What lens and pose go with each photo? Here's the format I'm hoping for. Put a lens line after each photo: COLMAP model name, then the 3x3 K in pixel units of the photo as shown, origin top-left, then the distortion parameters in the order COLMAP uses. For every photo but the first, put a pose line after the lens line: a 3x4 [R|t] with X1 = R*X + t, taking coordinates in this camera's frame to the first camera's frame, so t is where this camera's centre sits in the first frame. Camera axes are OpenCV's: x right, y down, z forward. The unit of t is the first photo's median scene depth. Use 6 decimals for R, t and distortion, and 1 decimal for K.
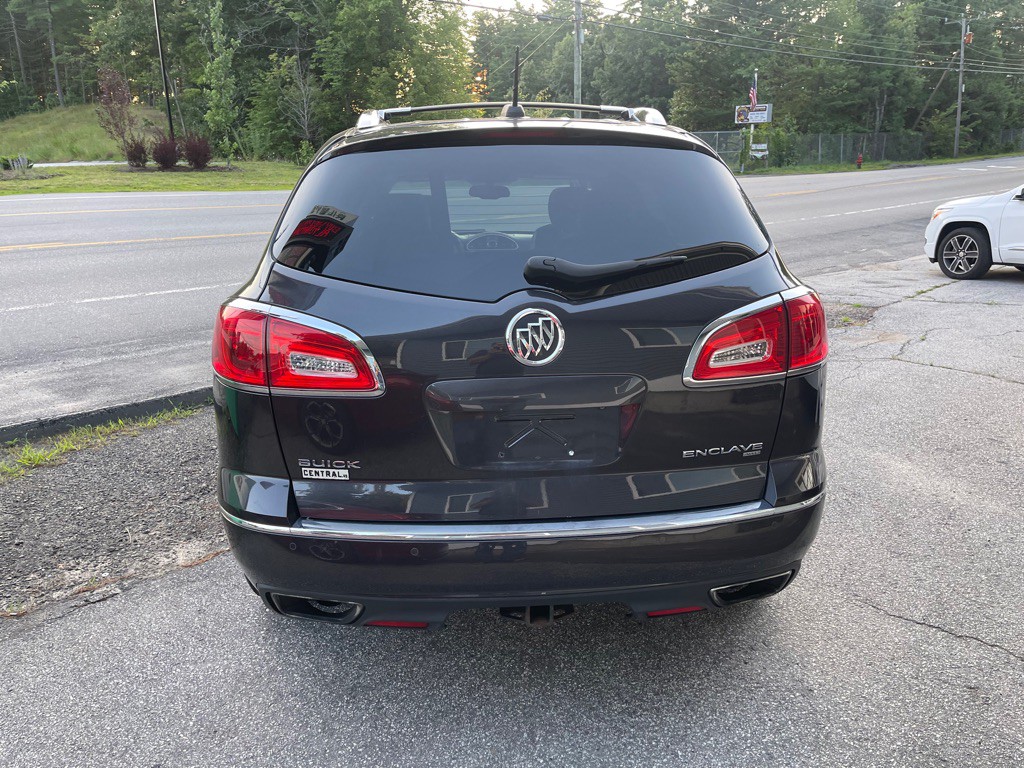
lens RADIAL K [[769.5, 0, 513.8], [0, 769.5, 388.9], [0, 0, 1]] dist [0.103148, -0.141678]
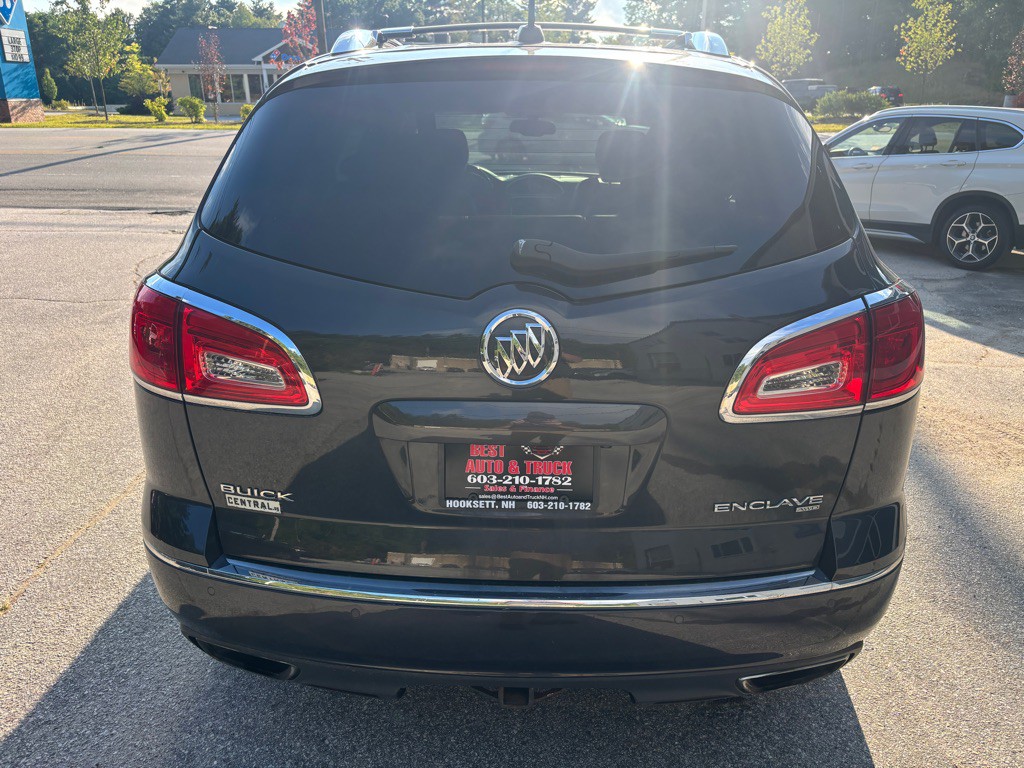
lens RADIAL K [[777.5, 0, 516.4], [0, 777.5, 385.5], [0, 0, 1]] dist [0.051232, -0.058645]
pose [[0.995593, 0.052430, -0.077750, 0.080158], [-0.045863, 0.995413, 0.083966, -0.090141], [0.081796, -0.080030, 0.993431, 0.239443]]
